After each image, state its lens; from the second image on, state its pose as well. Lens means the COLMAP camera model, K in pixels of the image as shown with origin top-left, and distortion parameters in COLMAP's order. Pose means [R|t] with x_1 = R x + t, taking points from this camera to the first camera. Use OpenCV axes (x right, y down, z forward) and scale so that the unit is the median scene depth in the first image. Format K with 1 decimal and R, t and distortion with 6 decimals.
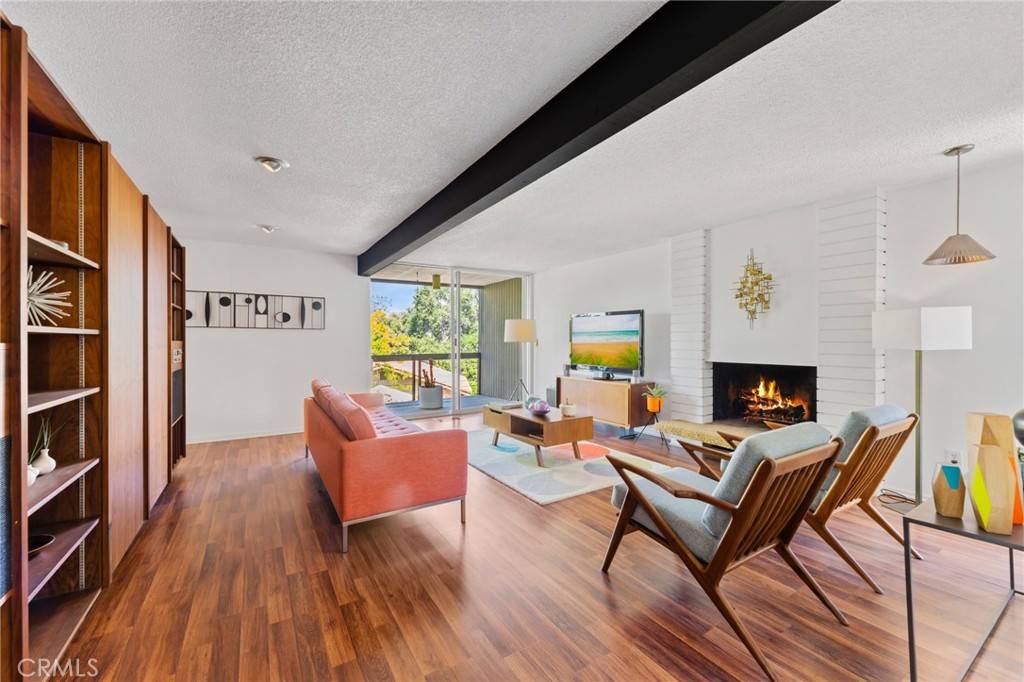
lens RADIAL K [[411.6, 0, 513.2], [0, 411.6, 341.2], [0, 0, 1]] dist [0.001273, -0.000635]
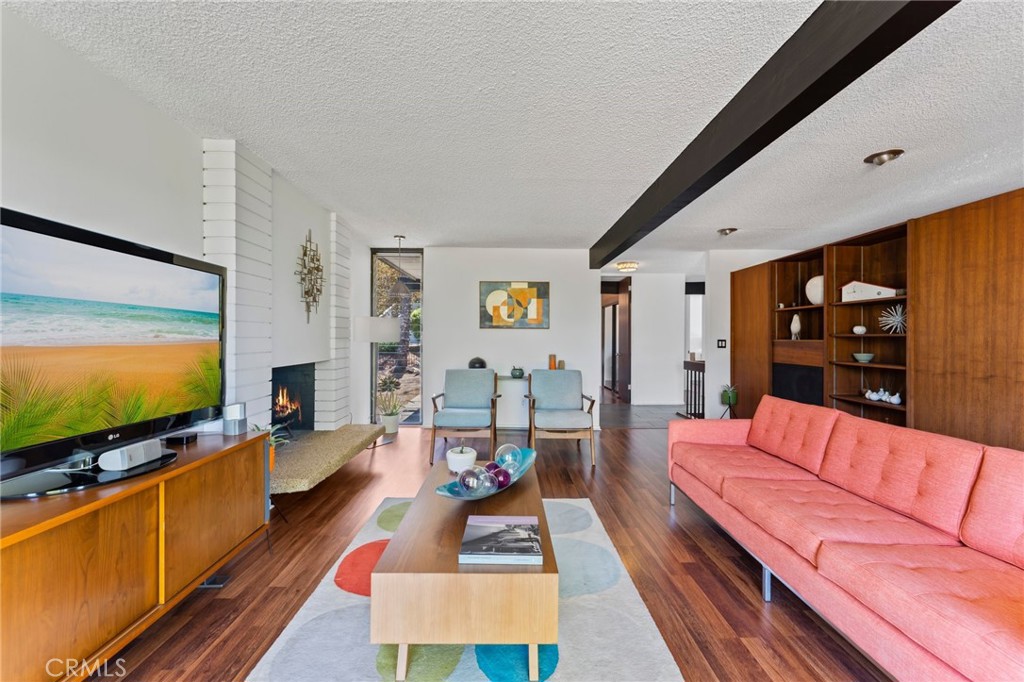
lens RADIAL K [[411.6, 0, 510.9], [0, 411.6, 339.7], [0, 0, 1]] dist [0.001273, -0.000635]
pose [[-0.861248, -0.008973, 0.508105, -0.178733], [-0.011066, 0.999938, -0.001098, -0.001753], [-0.508064, -0.006569, -0.861294, 1.215091]]
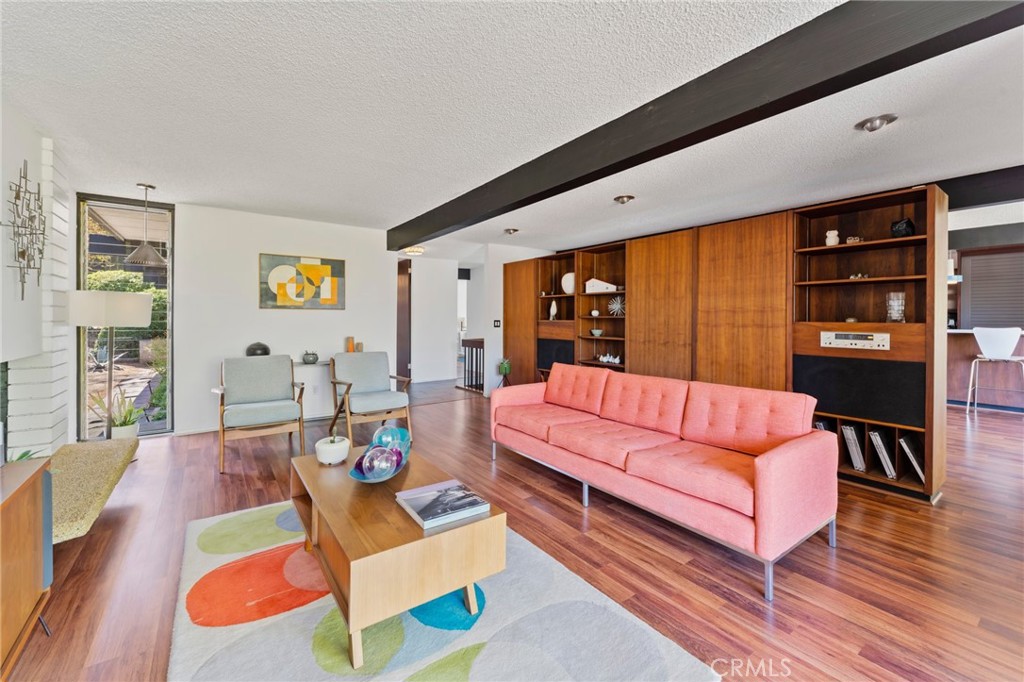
lens RADIAL K [[411.6, 0, 518.7], [0, 411.6, 323.4], [0, 0, 1]] dist [0.001273, -0.000635]
pose [[-0.997377, -0.004095, -0.072266, -0.053936], [-0.004310, 0.999987, 0.002815, -0.003508], [0.072254, 0.003119, -0.997381, 1.300249]]
